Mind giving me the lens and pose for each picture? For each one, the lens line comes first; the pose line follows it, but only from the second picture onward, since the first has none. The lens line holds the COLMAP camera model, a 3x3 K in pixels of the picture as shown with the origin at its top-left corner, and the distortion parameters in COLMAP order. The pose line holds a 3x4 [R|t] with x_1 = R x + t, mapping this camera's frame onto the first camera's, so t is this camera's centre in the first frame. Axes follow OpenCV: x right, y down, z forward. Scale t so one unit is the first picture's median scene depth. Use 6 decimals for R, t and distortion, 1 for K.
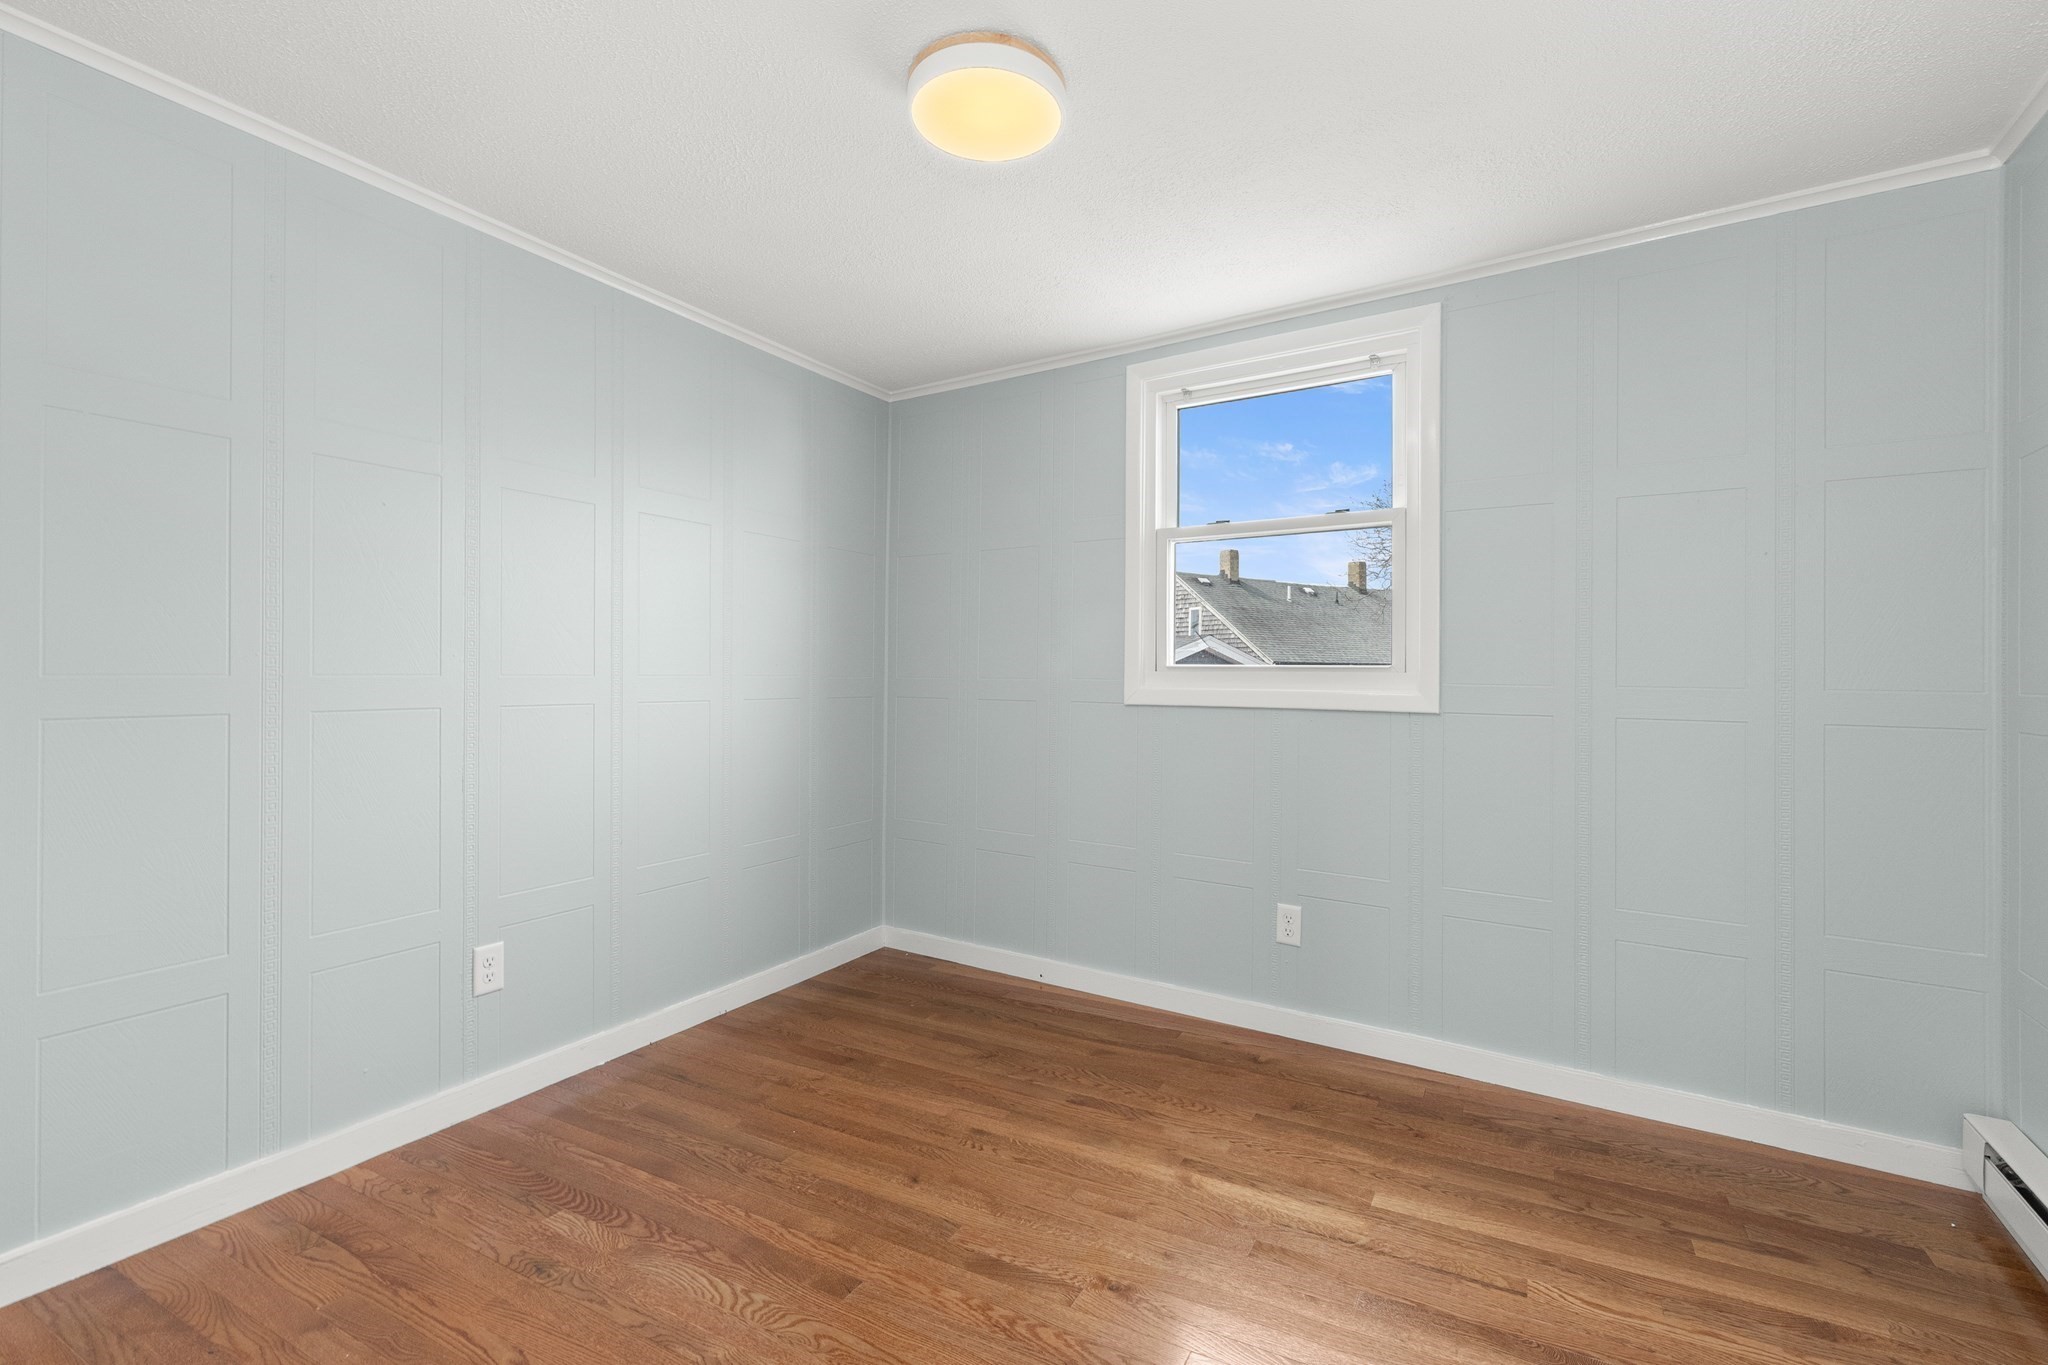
lens RADIAL K [[920.9, 0, 1042.3], [0, 920.9, 651.4], [0, 0, 1]] dist [0.002552, 0.000208]
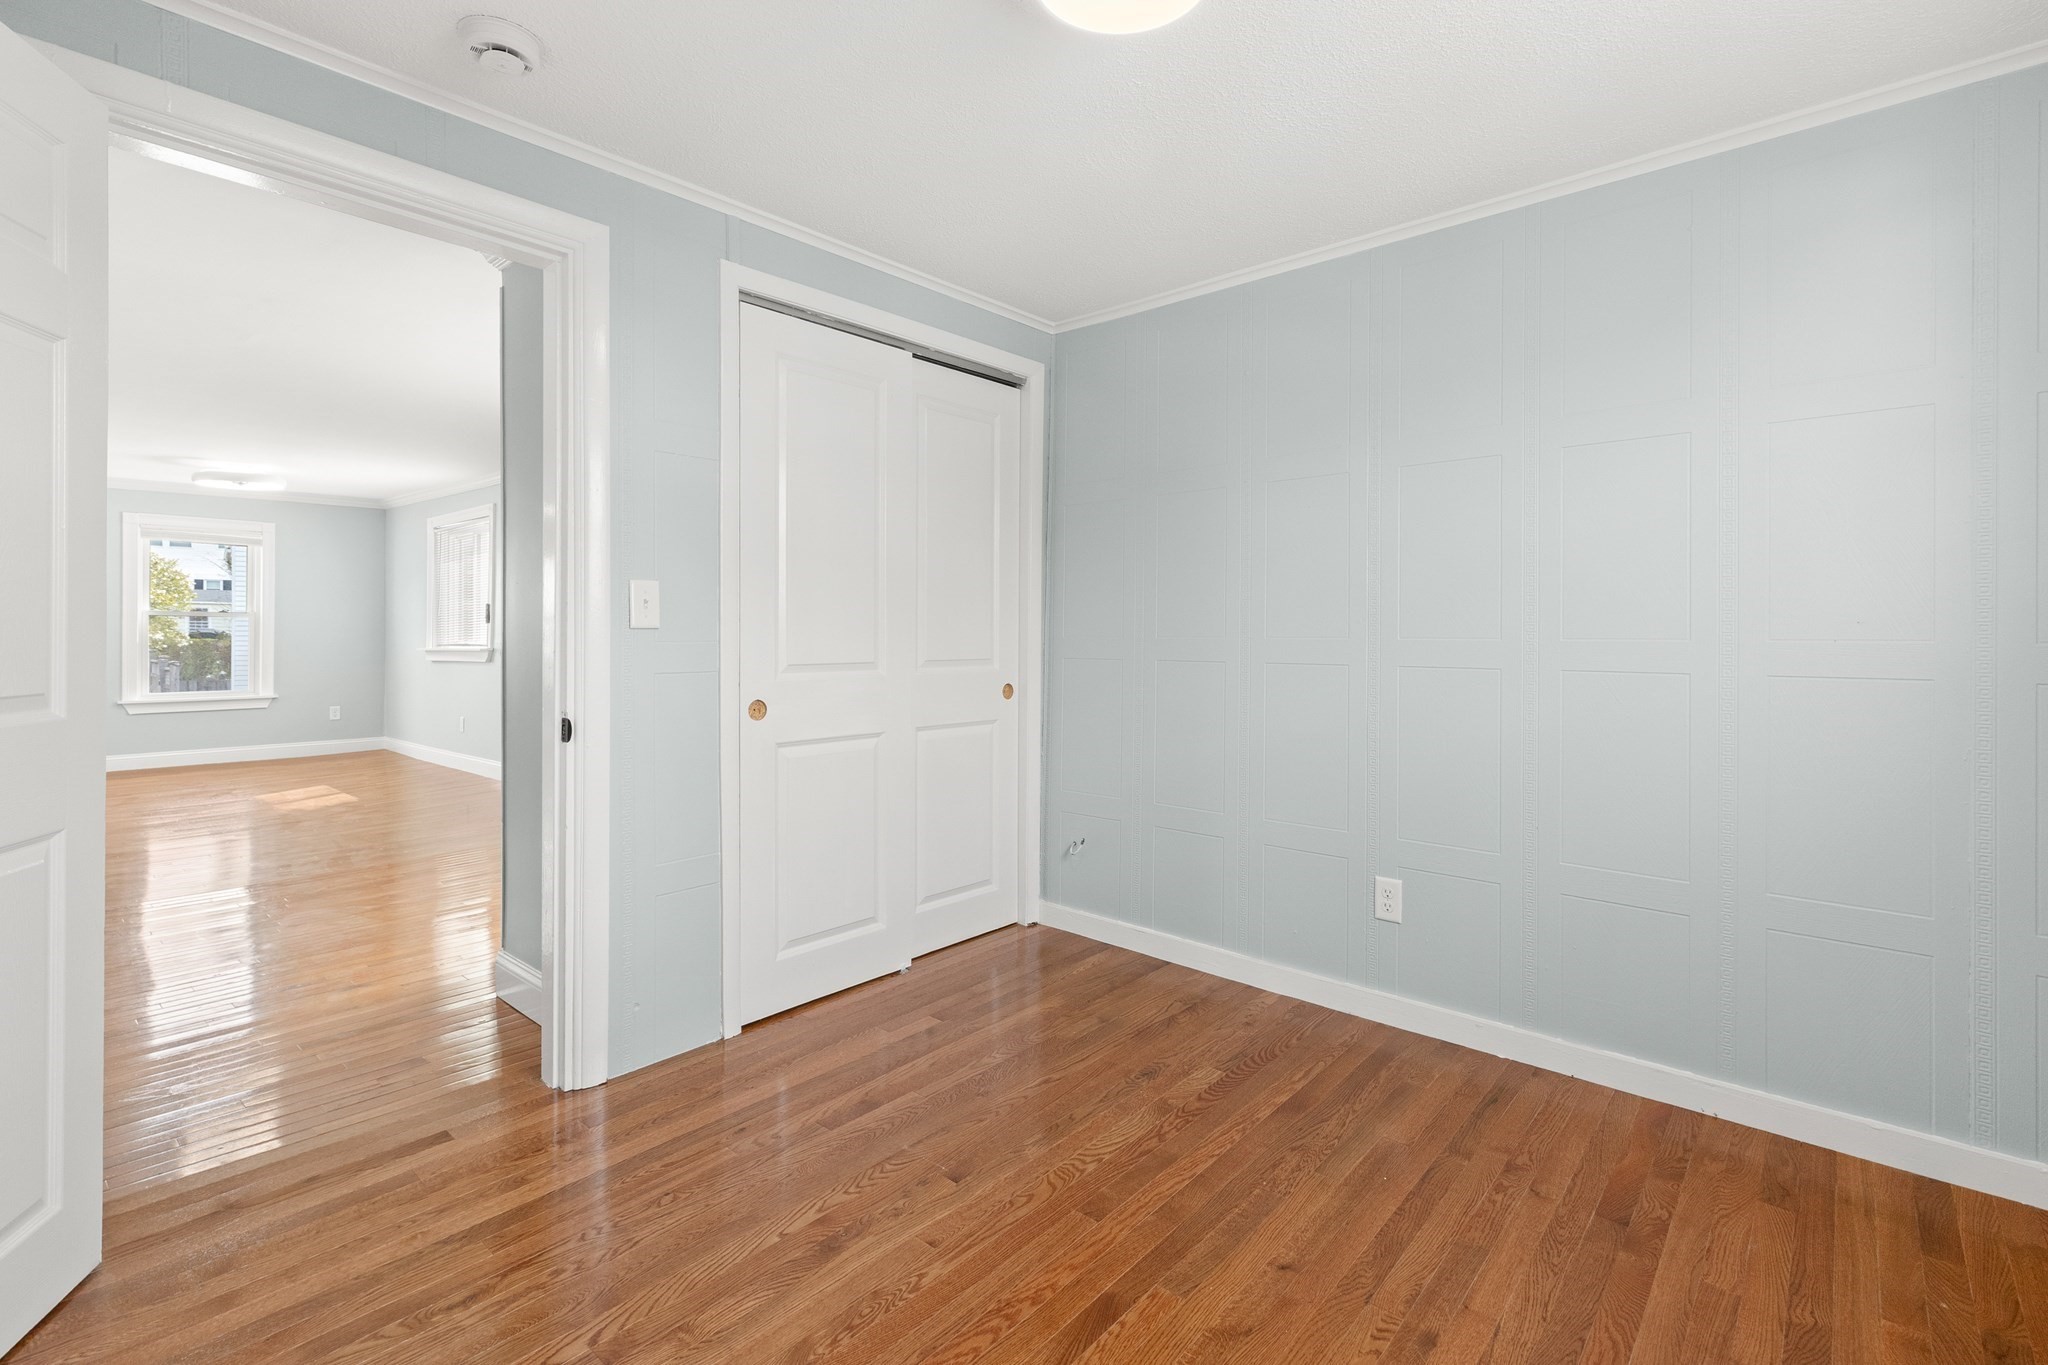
lens RADIAL K [[920.9, 0, 1042.3], [0, 920.9, 651.4], [0, 0, 1]] dist [0.002552, 0.000208]
pose [[-0.211123, 0.014153, -0.977357, 0.647500], [0.017146, 0.999795, 0.010774, 0.021924], [0.977309, -0.014483, -0.211322, 0.914949]]
